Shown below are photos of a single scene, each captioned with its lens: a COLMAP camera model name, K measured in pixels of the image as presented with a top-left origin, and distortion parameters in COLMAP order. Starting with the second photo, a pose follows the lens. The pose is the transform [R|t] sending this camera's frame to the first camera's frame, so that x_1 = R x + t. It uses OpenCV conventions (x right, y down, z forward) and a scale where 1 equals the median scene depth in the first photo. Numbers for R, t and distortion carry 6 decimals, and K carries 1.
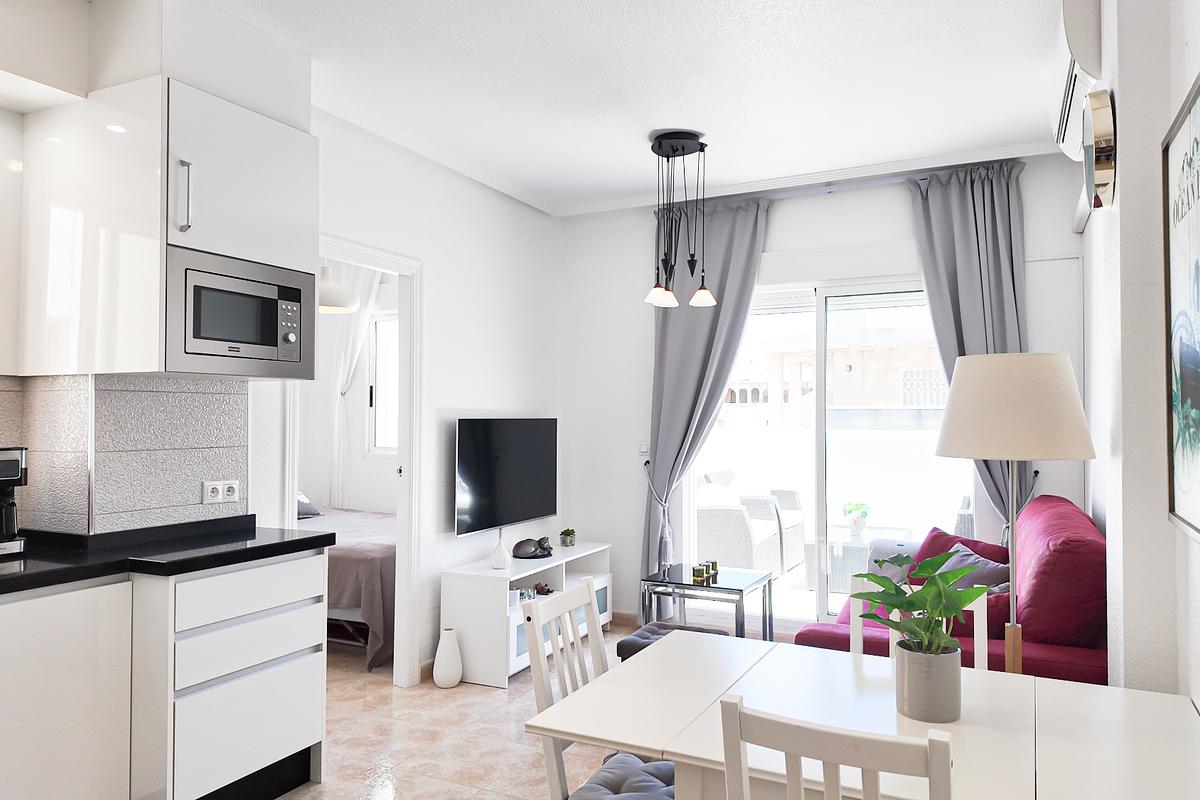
lens RADIAL K [[831.0, 0, 600.0], [0, 831.0, 406.4], [0, 0, 1]] dist [0.118525, -0.132834]
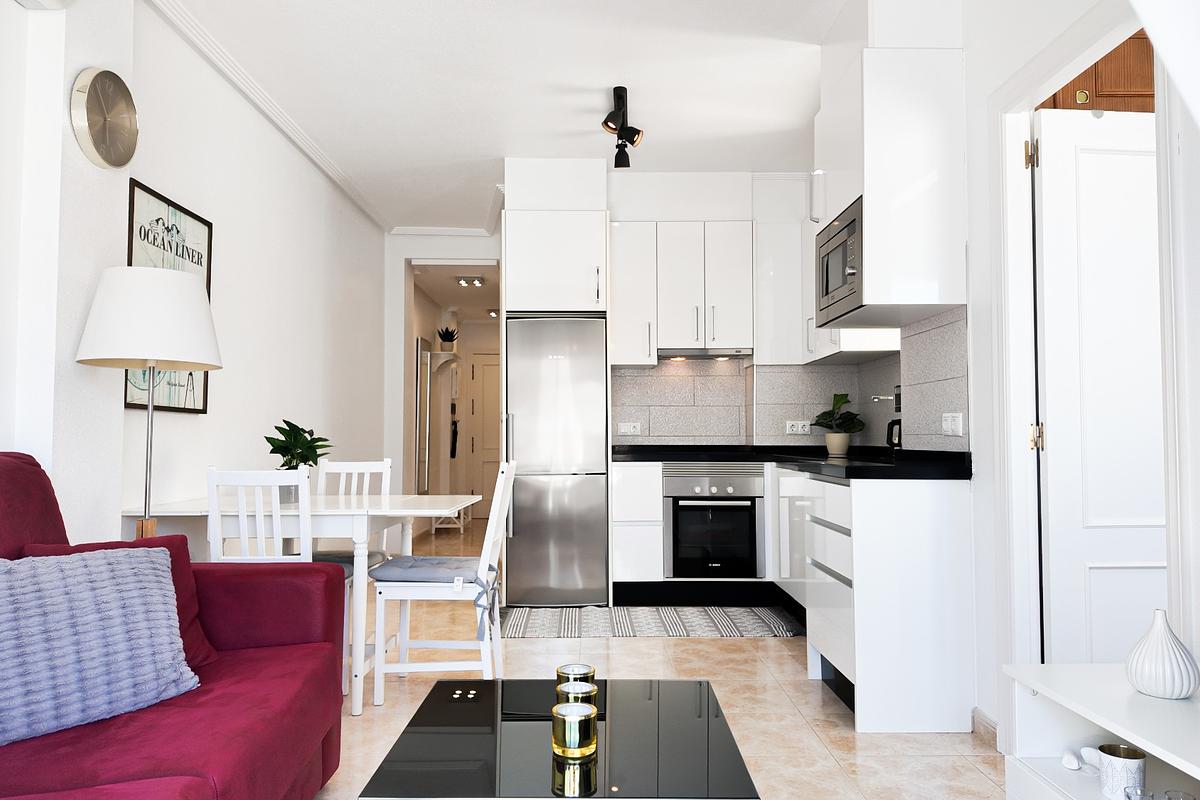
lens RADIAL K [[831.0, 0, 600.0], [0, 831.0, 406.4], [0, 0, 1]] dist [0.118525, -0.132834]
pose [[-0.881890, -0.015522, -0.471200, 0.387236], [0.008523, 0.998770, -0.048852, 0.132747], [0.471378, -0.047098, -0.880673, 1.776407]]
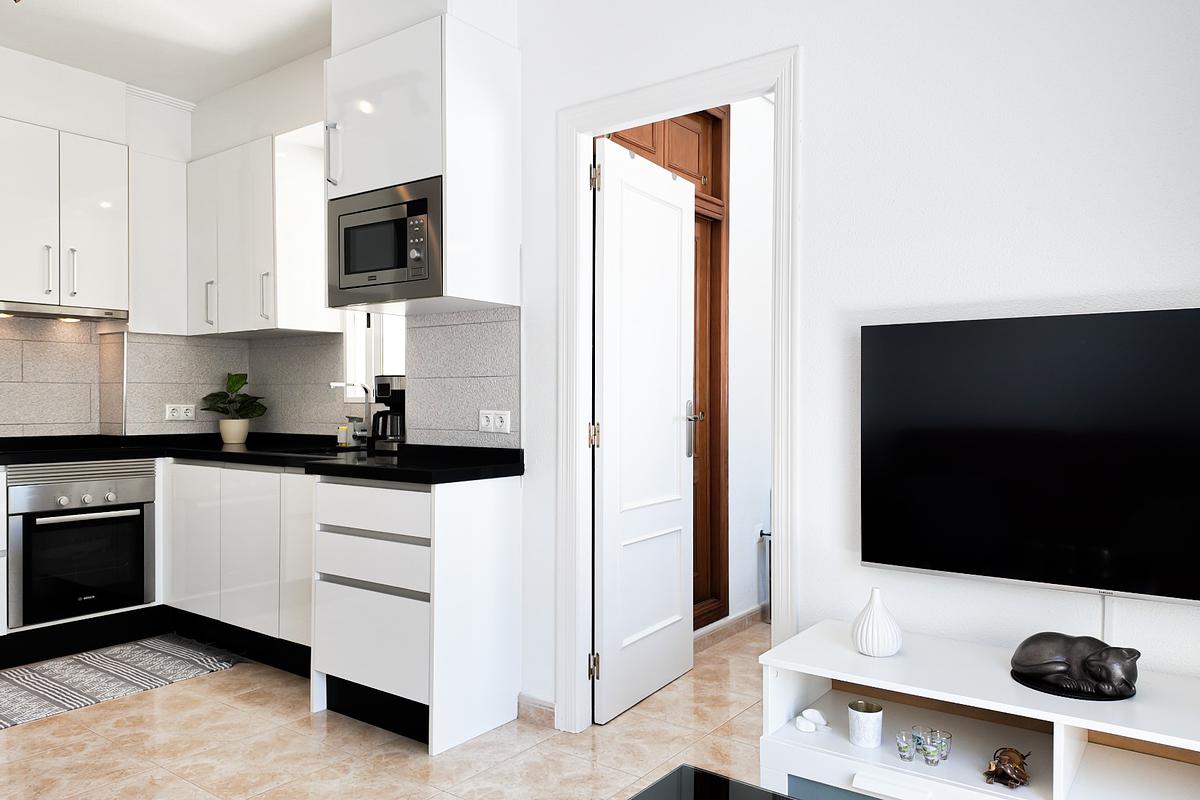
lens RADIAL K [[831.0, 0, 600.0], [0, 831.0, 406.4], [0, 0, 1]] dist [0.118525, -0.132834]
pose [[-0.175072, 0.005958, -0.984538, 0.518841], [0.013349, 0.999904, 0.003678, 0.087119], [0.984465, -0.012498, -0.175135, 1.379195]]
